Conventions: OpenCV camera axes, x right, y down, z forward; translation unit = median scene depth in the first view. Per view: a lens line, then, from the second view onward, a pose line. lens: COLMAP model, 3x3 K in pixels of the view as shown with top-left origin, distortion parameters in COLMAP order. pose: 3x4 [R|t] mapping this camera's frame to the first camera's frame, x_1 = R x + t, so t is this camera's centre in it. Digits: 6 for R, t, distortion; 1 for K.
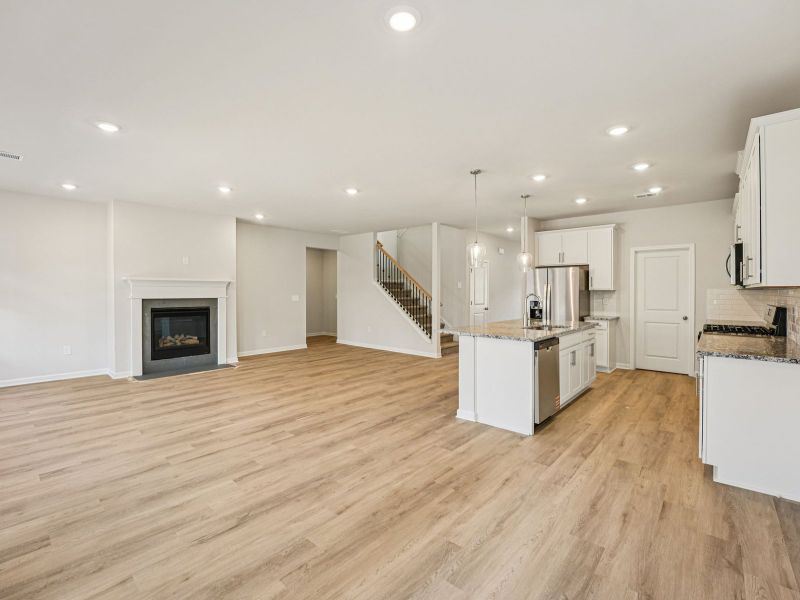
lens RADIAL K [[368.1, 0, 401.8], [0, 368.1, 299.1], [0, 0, 1]] dist [-0.031917, 0.002766]
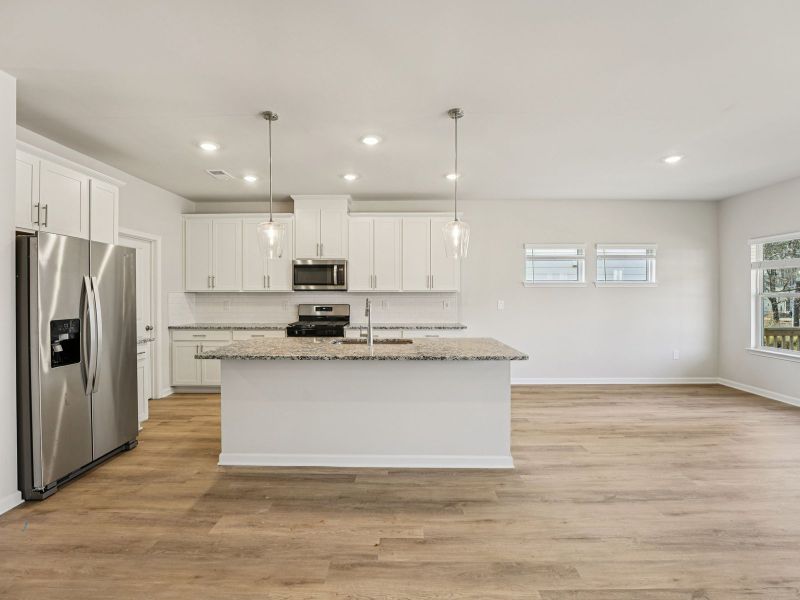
lens RADIAL K [[368.1, 0, 399.0], [0, 368.1, 295.7], [0, 0, 1]] dist [-0.031917, 0.002766]
pose [[-0.647885, -0.000601, 0.761738, -0.153941], [0.017695, 0.999718, 0.015838, -0.020036], [-0.761533, 0.023740, -0.647691, 0.994471]]
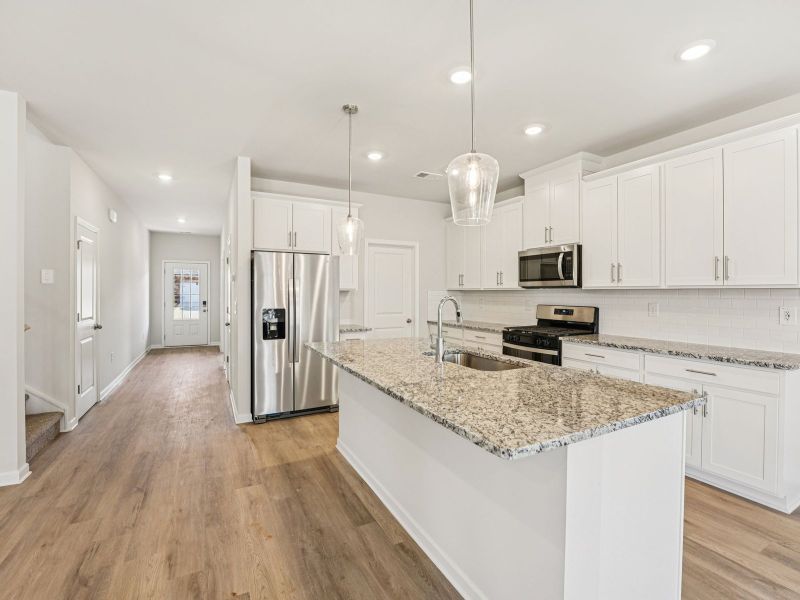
lens RADIAL K [[368.1, 0, 397.5], [0, 368.1, 294.3], [0, 0, 1]] dist [-0.031917, 0.002766]
pose [[0.359874, -0.001352, 0.933000, -0.101239], [0.016841, 0.999845, -0.005047, -0.011258], [-0.932849, 0.017529, 0.359841, 0.622388]]
